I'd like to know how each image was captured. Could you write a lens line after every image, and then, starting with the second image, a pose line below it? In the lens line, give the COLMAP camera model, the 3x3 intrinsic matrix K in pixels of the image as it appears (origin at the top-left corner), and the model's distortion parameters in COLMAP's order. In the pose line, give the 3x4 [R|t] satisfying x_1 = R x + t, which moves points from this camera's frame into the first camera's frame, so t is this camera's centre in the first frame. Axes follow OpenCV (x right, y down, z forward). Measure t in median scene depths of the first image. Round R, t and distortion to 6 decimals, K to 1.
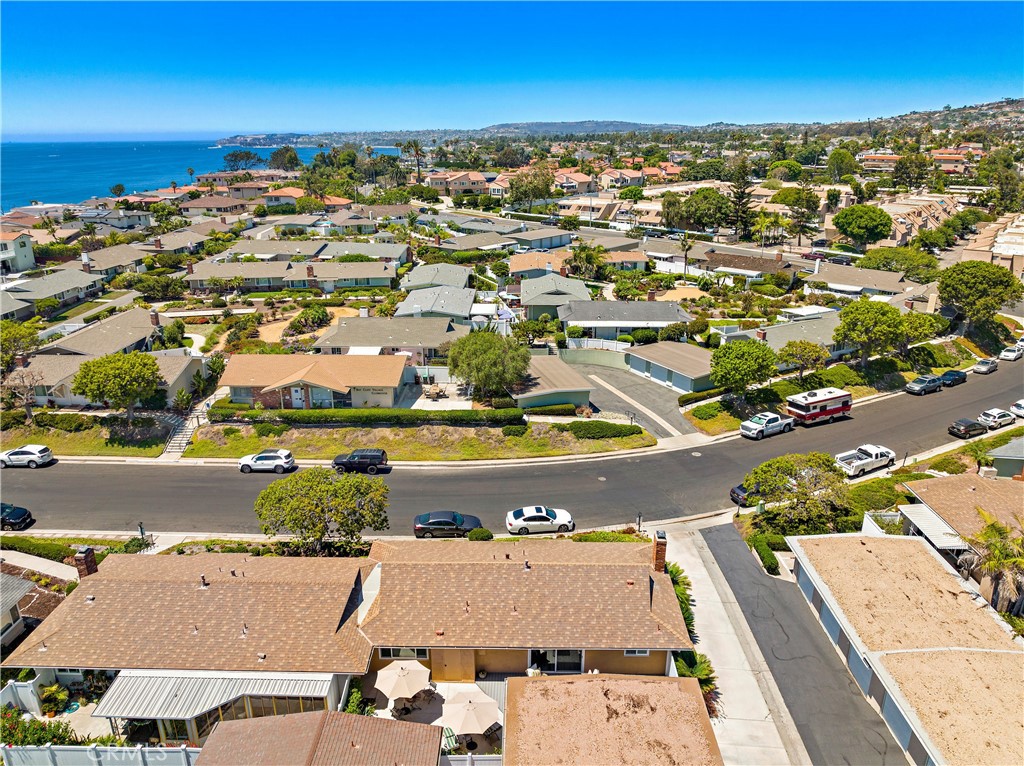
lens RADIAL K [[721.5, 0, 512.0], [0, 721.5, 383.0], [0, 0, 1]] dist [-0.042405, 0.004897]
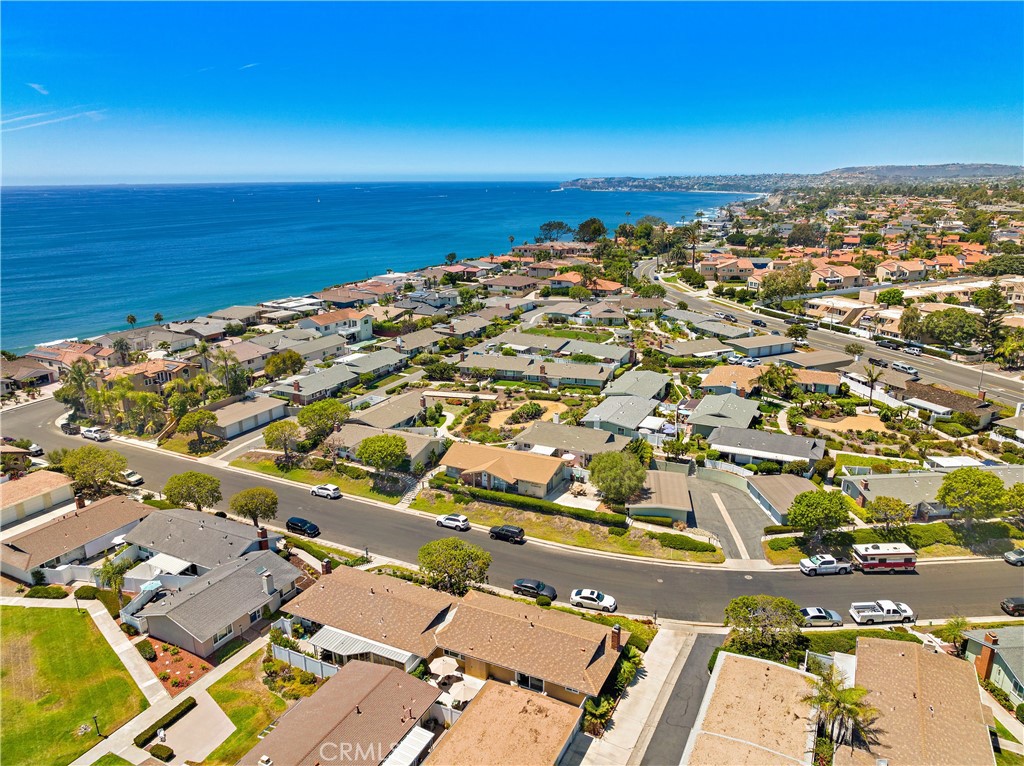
lens RADIAL K [[721.5, 0, 512.0], [0, 721.5, 383.0], [0, 0, 1]] dist [-0.042405, 0.004897]
pose [[0.902484, 0.112442, -0.415787, 0.332319], [-0.132541, 0.990982, -0.019693, -0.148344], [0.409823, 0.072882, 0.909249, -0.331596]]
